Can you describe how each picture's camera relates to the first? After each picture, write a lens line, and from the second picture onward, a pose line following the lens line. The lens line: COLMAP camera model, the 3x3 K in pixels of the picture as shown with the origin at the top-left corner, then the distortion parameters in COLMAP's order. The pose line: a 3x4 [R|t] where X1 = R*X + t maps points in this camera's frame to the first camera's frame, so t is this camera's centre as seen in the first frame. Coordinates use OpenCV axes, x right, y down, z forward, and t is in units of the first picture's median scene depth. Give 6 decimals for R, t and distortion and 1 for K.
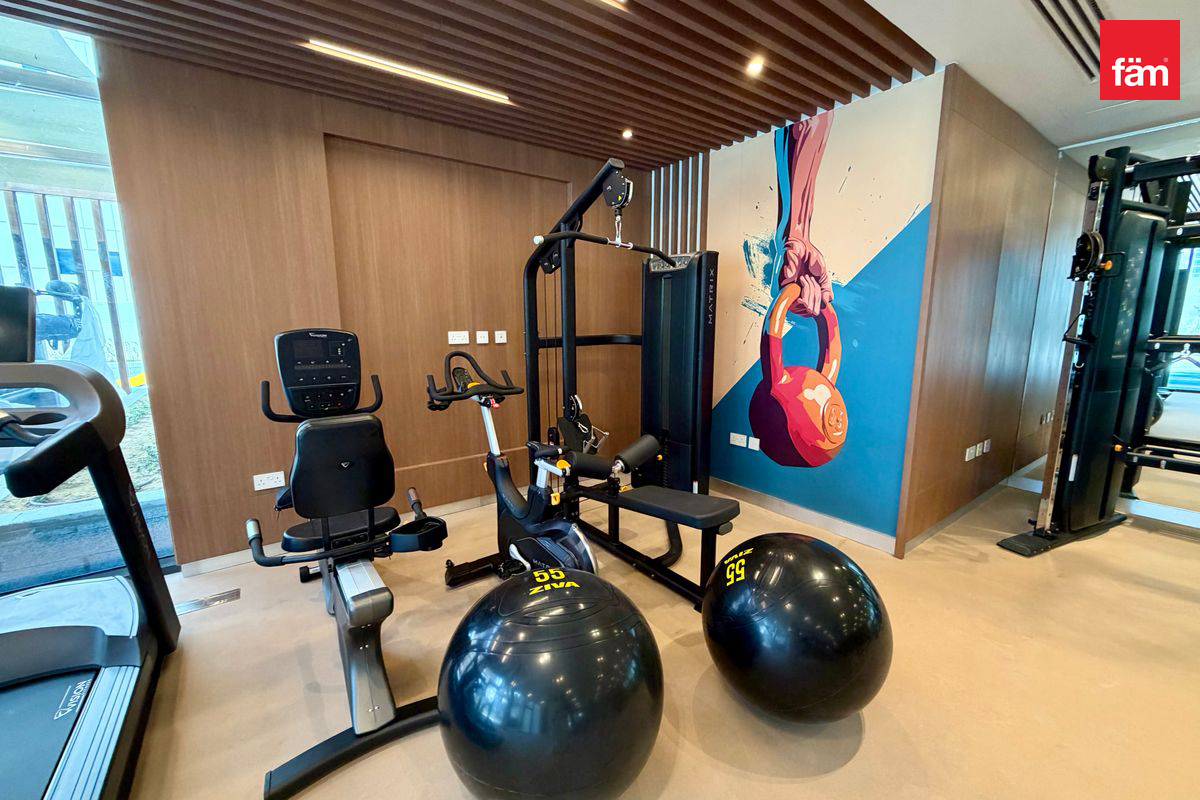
lens RADIAL K [[477.2, 0, 598.3], [0, 477.2, 397.6], [0, 0, 1]] dist [0.003419, -0.000066]
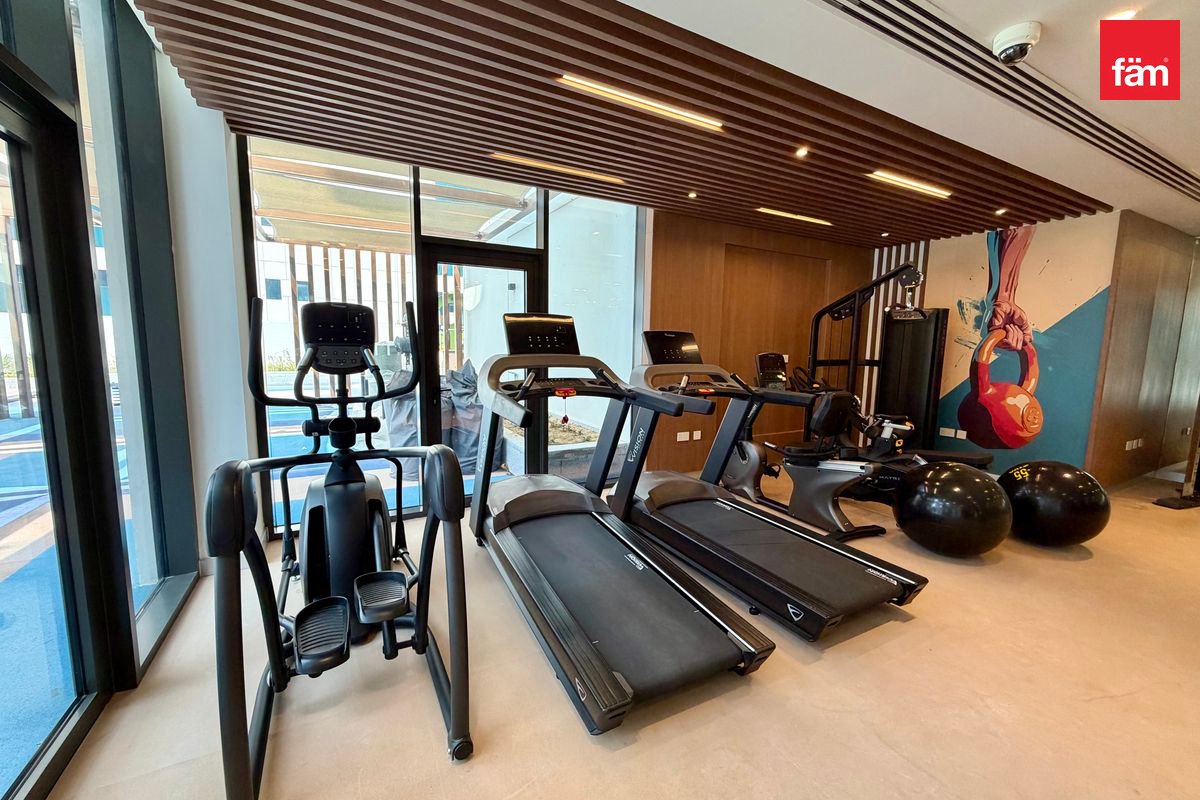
lens RADIAL K [[477.2, 0, 598.2], [0, 477.2, 397.9], [0, 0, 1]] dist [0.003419, -0.000066]
pose [[0.991726, 0.037432, -0.122791, -0.688048], [-0.043643, 0.997879, -0.048289, 0.116088], [0.120723, 0.053248, 0.991257, -0.687499]]
